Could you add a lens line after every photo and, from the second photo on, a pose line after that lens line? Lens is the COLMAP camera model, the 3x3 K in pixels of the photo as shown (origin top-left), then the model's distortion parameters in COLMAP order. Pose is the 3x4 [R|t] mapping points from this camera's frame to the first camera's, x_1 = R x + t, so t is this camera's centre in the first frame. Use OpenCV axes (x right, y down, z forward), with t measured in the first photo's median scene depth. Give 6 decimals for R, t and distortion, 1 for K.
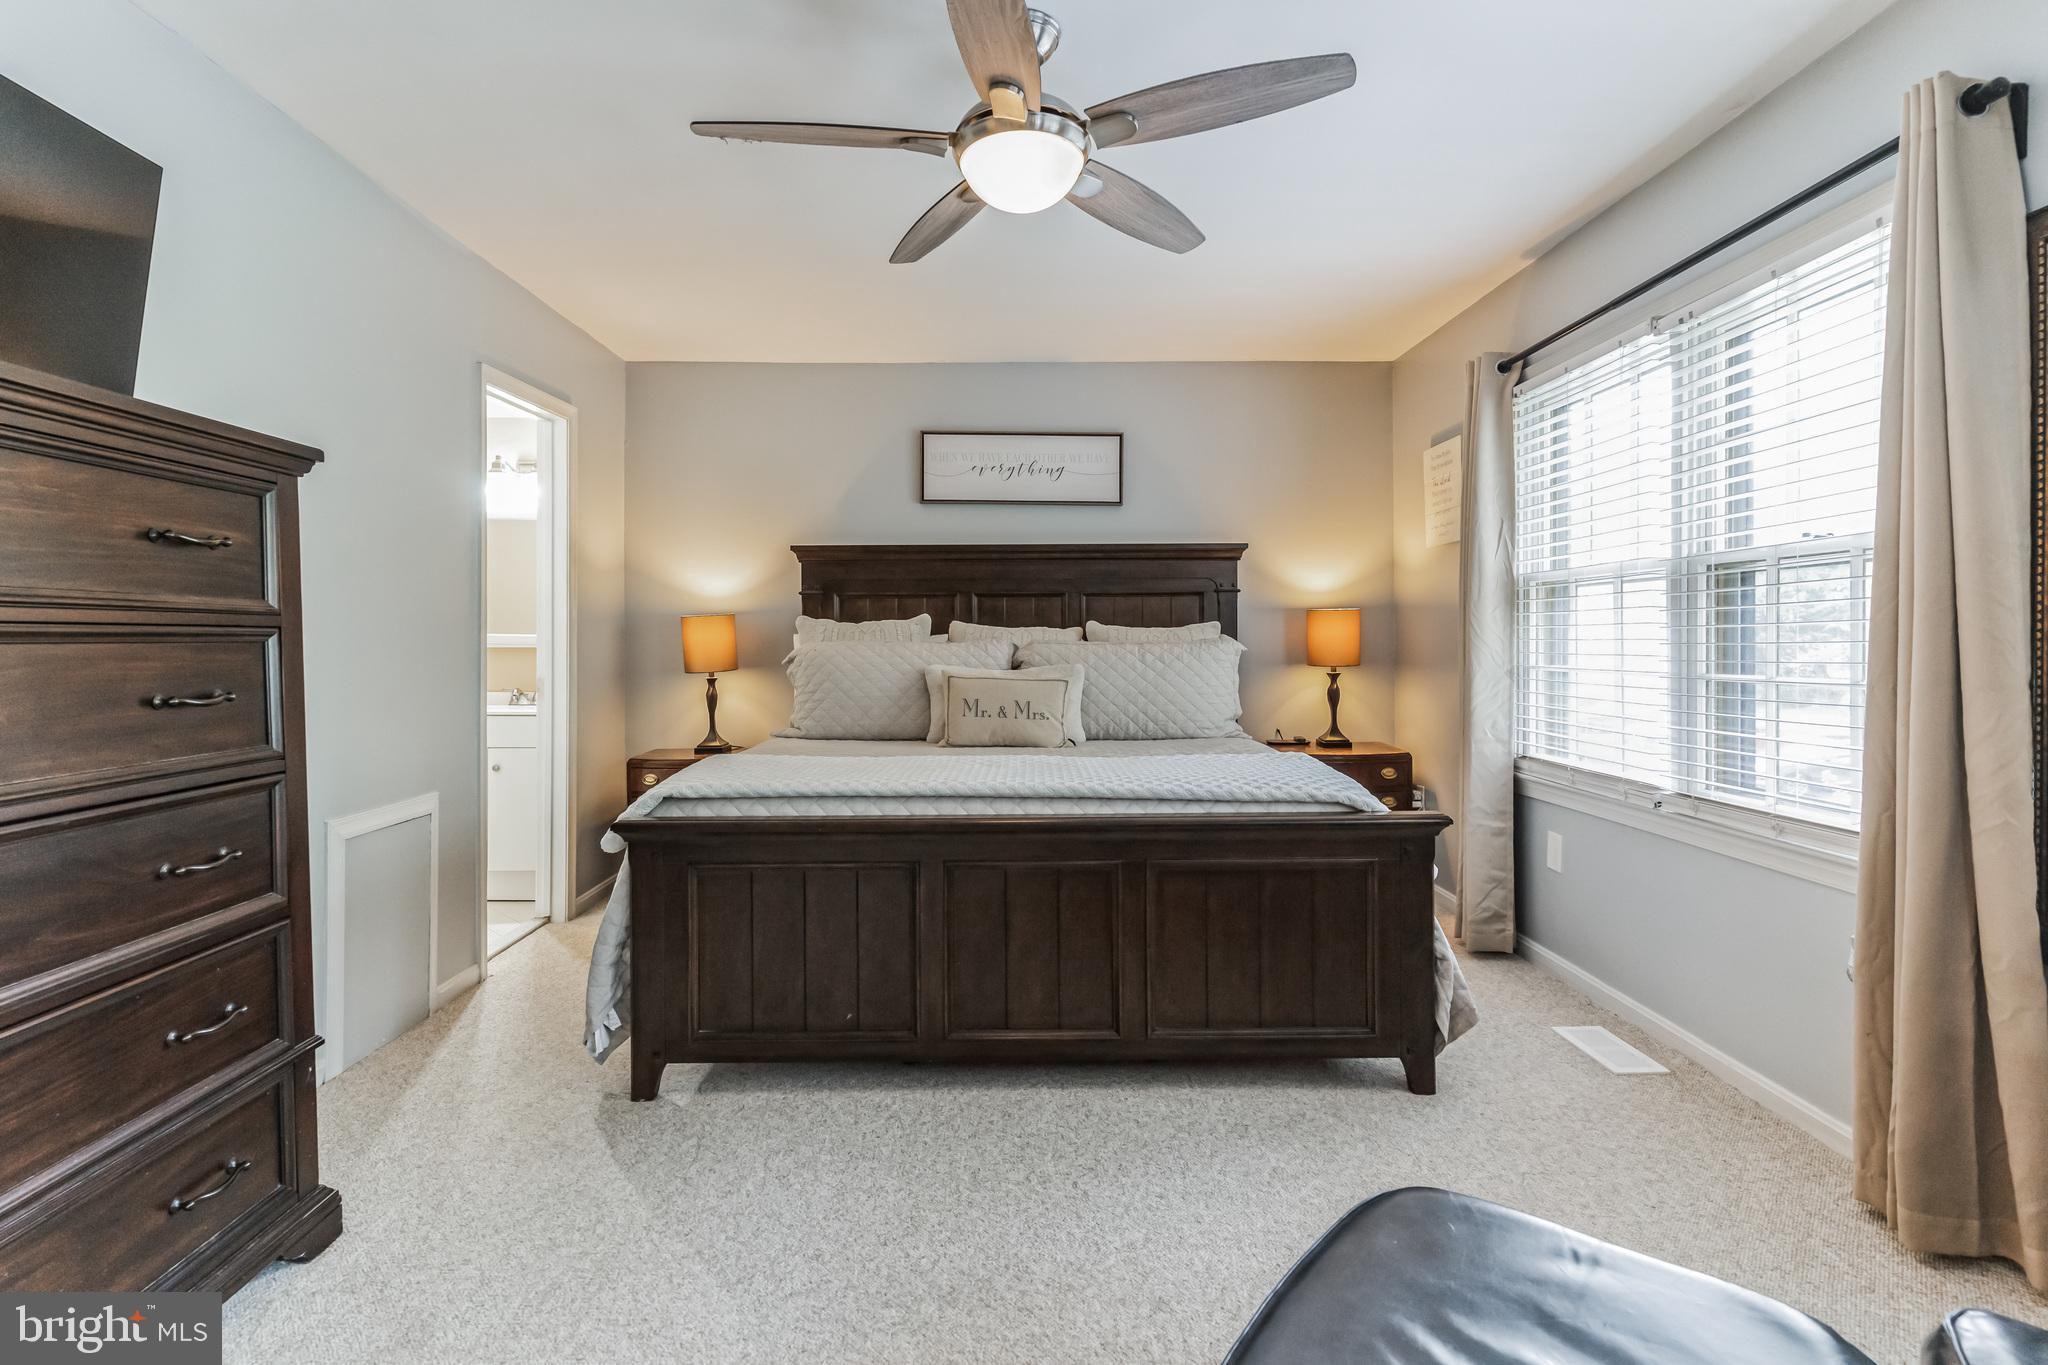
lens RADIAL K [[994.2, 0, 1009.1], [0, 994.2, 645.8], [0, 0, 1]] dist [0.001829, -0.000075]
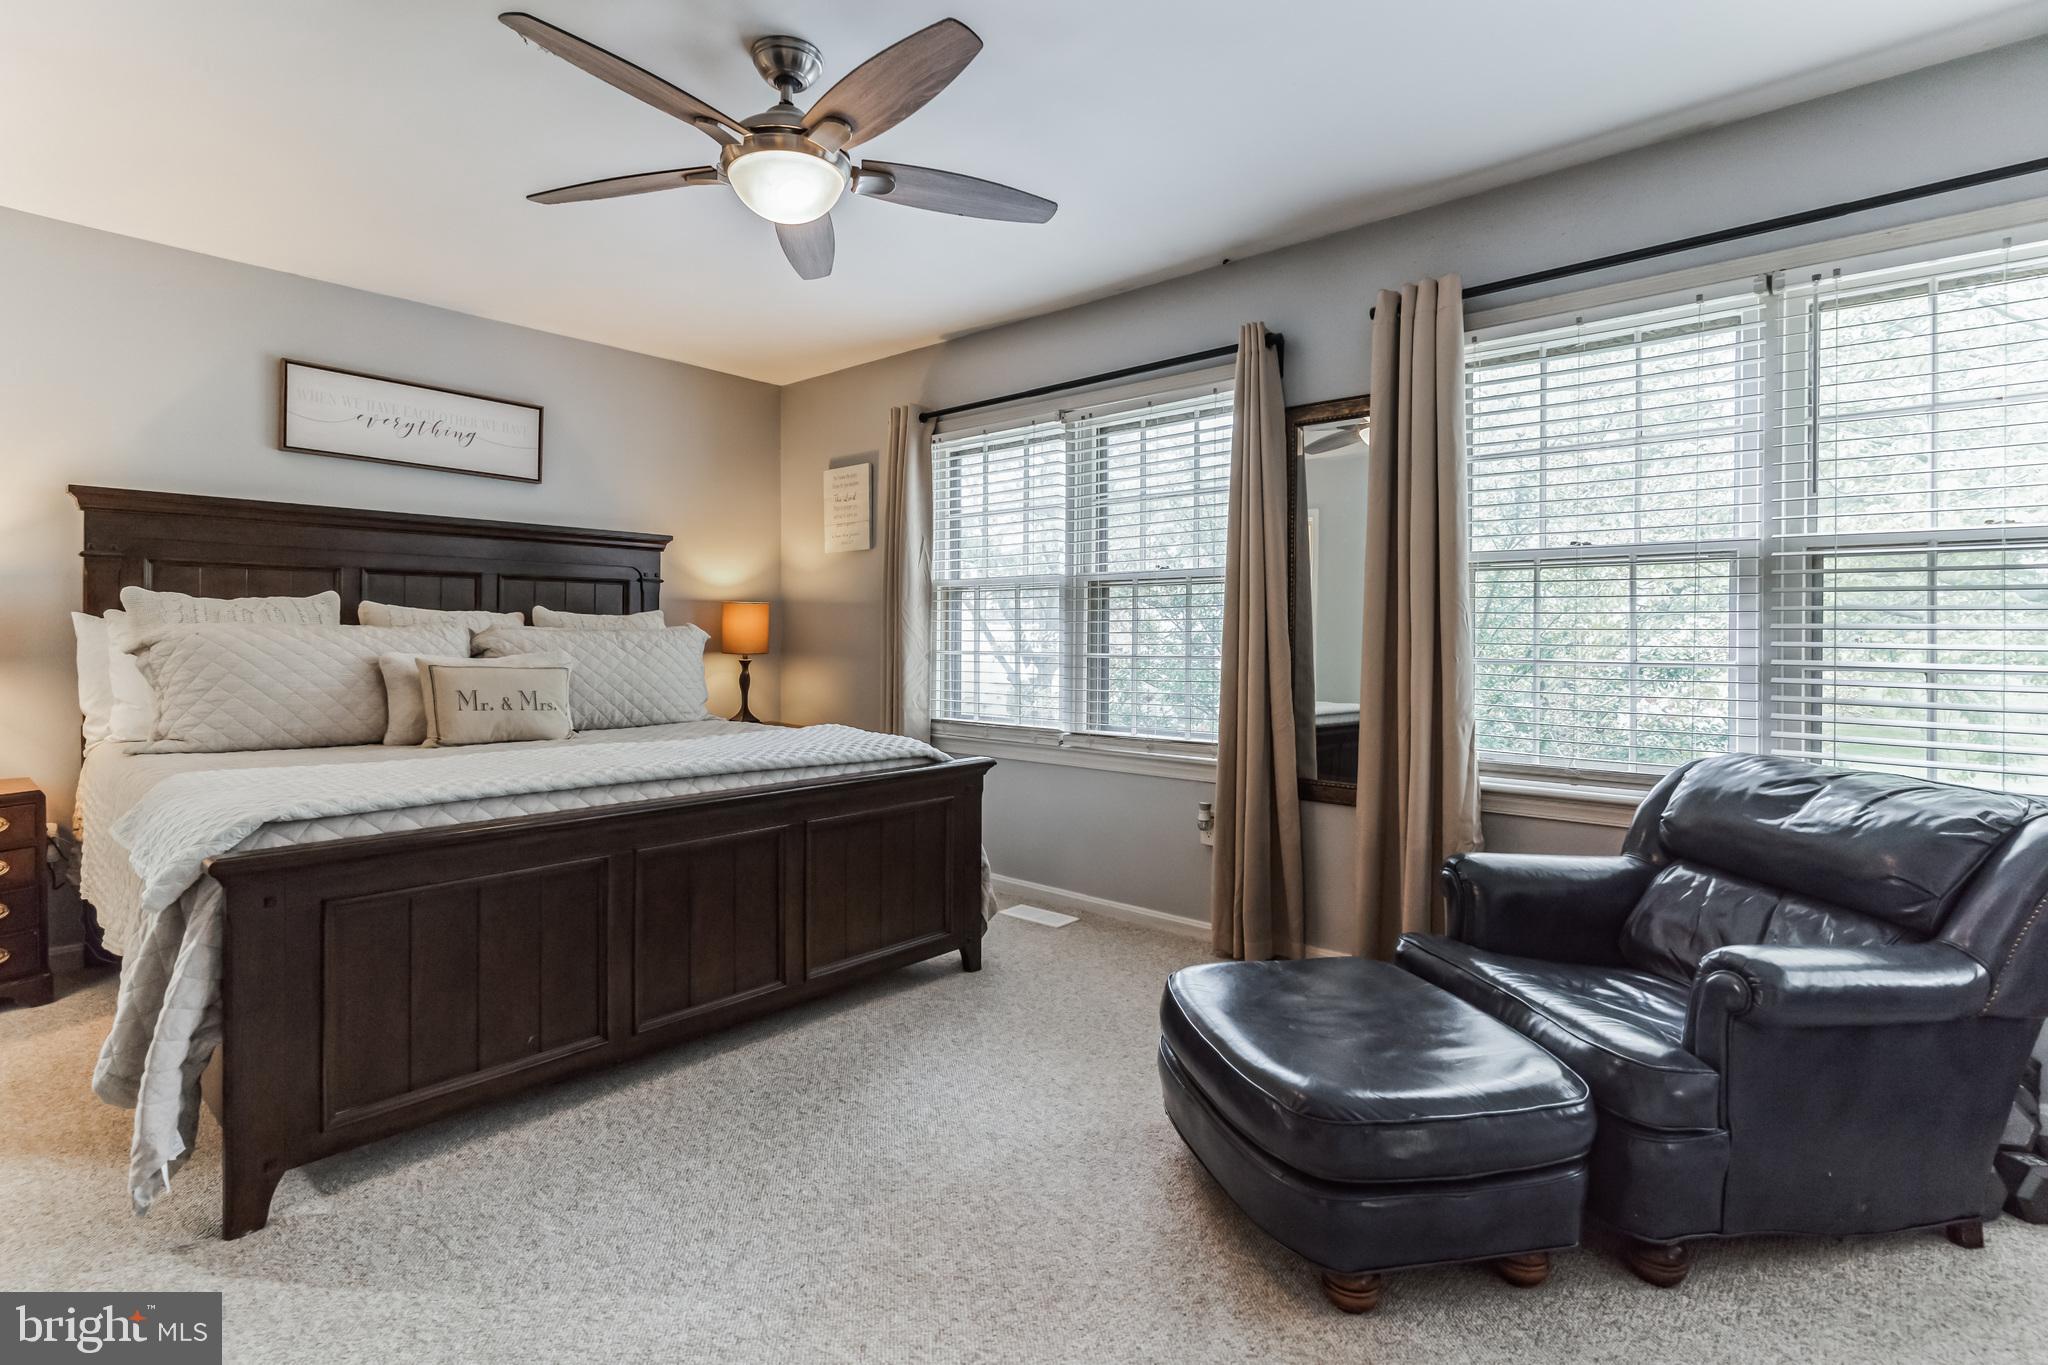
lens RADIAL K [[994.2, 0, 1009.1], [0, 994.2, 645.8], [0, 0, 1]] dist [0.001829, -0.000075]
pose [[0.668968, 0.001601, 0.743289, -0.386405], [-0.003540, 0.999993, 0.001033, 0.011884], [-0.743283, -0.003323, 0.668969, 0.059841]]
